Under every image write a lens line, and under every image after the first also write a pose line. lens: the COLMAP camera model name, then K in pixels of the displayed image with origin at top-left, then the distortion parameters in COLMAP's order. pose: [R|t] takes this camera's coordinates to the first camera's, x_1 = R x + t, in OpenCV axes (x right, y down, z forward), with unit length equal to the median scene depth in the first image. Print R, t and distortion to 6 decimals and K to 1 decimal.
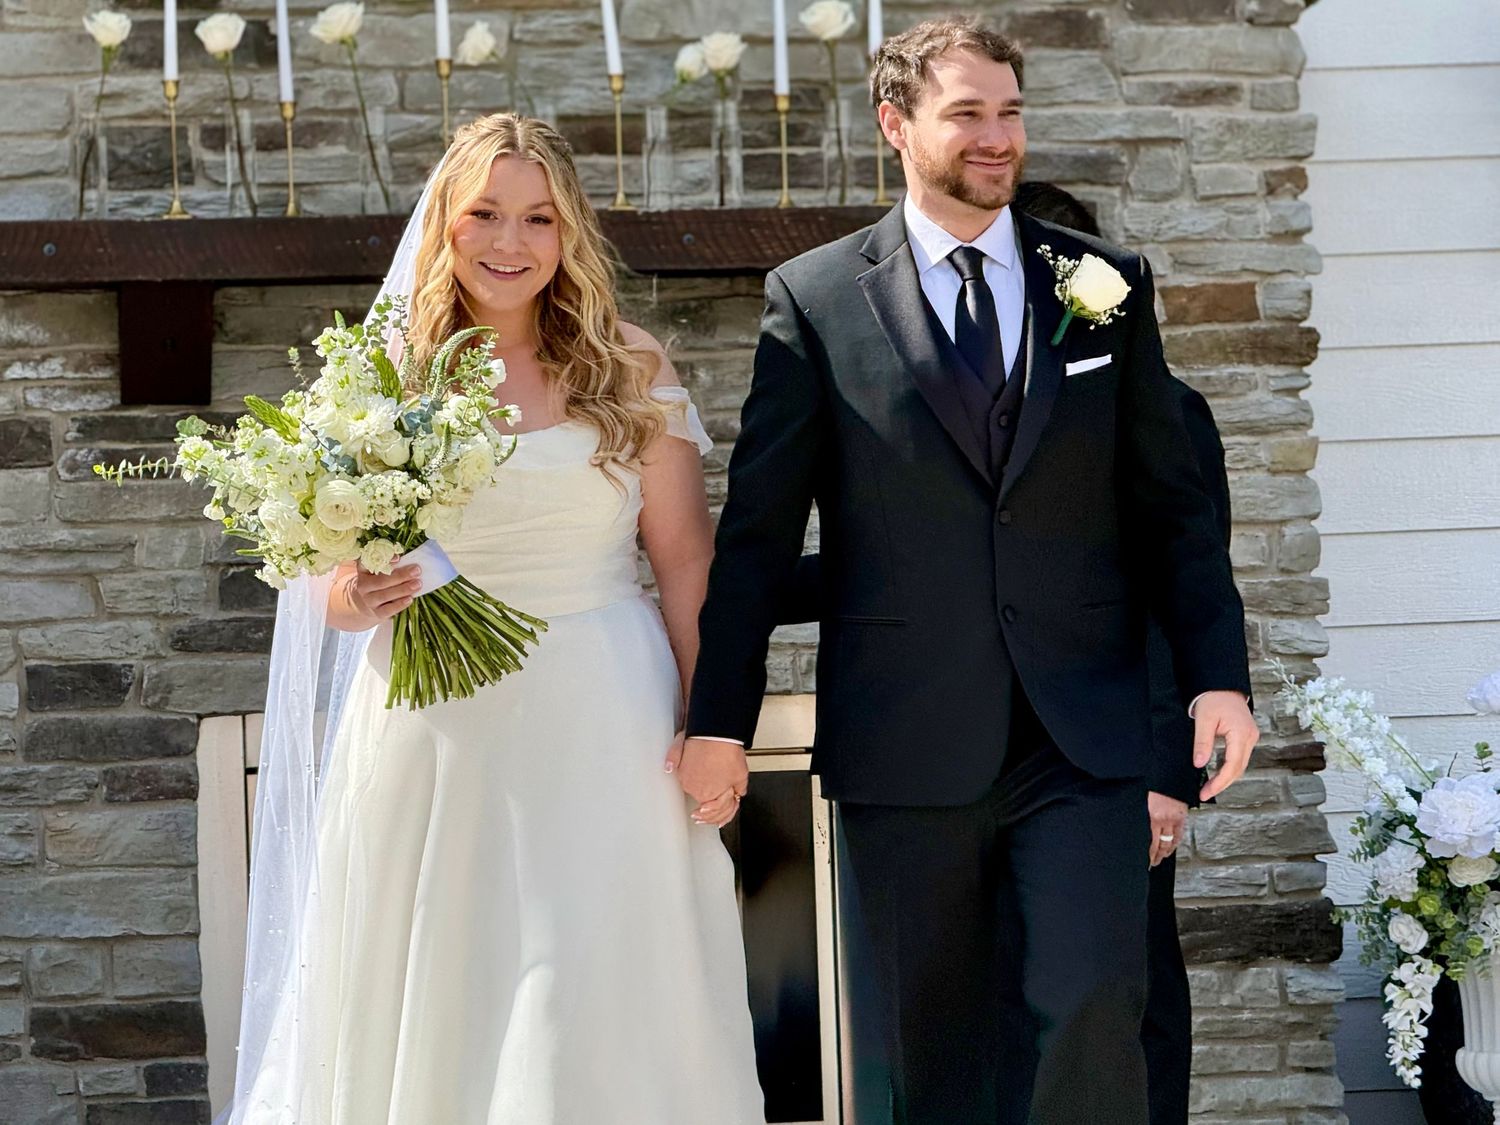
lens RADIAL K [[5644.1, 0, 746.1], [0, 5644.1, 596.6], [0, 0, 1]] dist [0.091930, 2.667942]
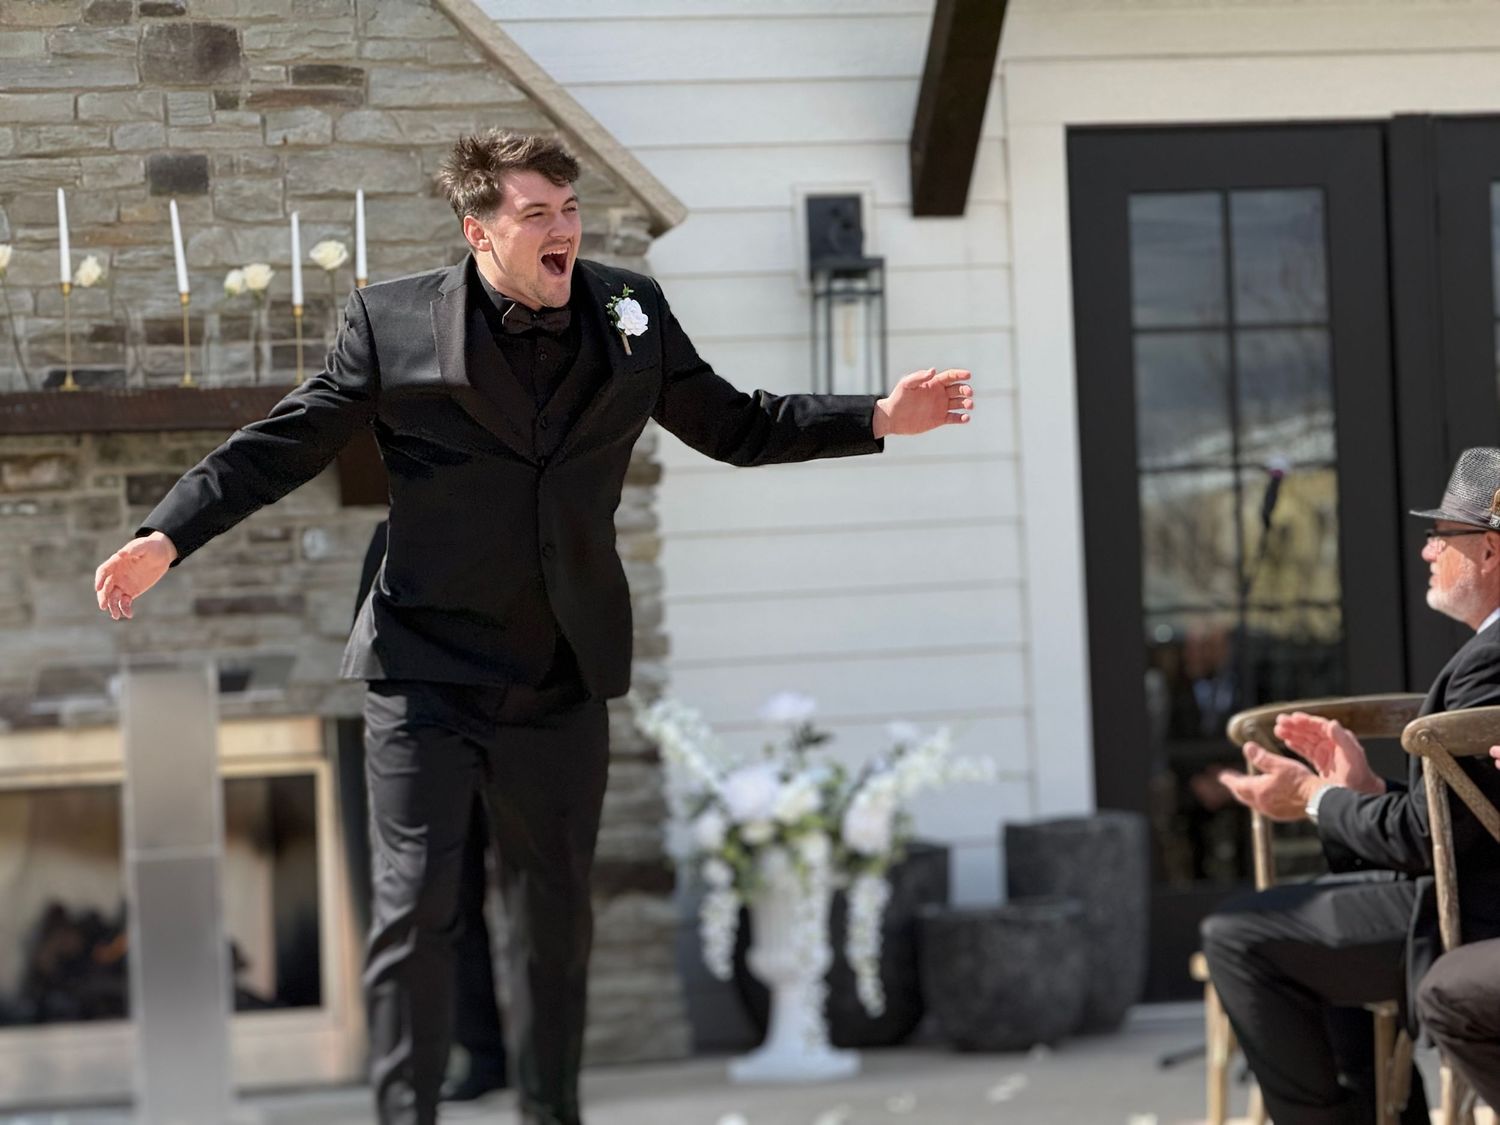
lens RADIAL K [[5228.2, 0, 750.1], [0, 5228.2, 144.7], [0, 0, 1]] dist [0.080921, 0.026232]
pose [[0.995153, -0.000199, 0.098343, -0.010402], [0.008727, 0.996231, -0.086299, -0.011887], [-0.097955, 0.086739, 0.991404, -0.361746]]
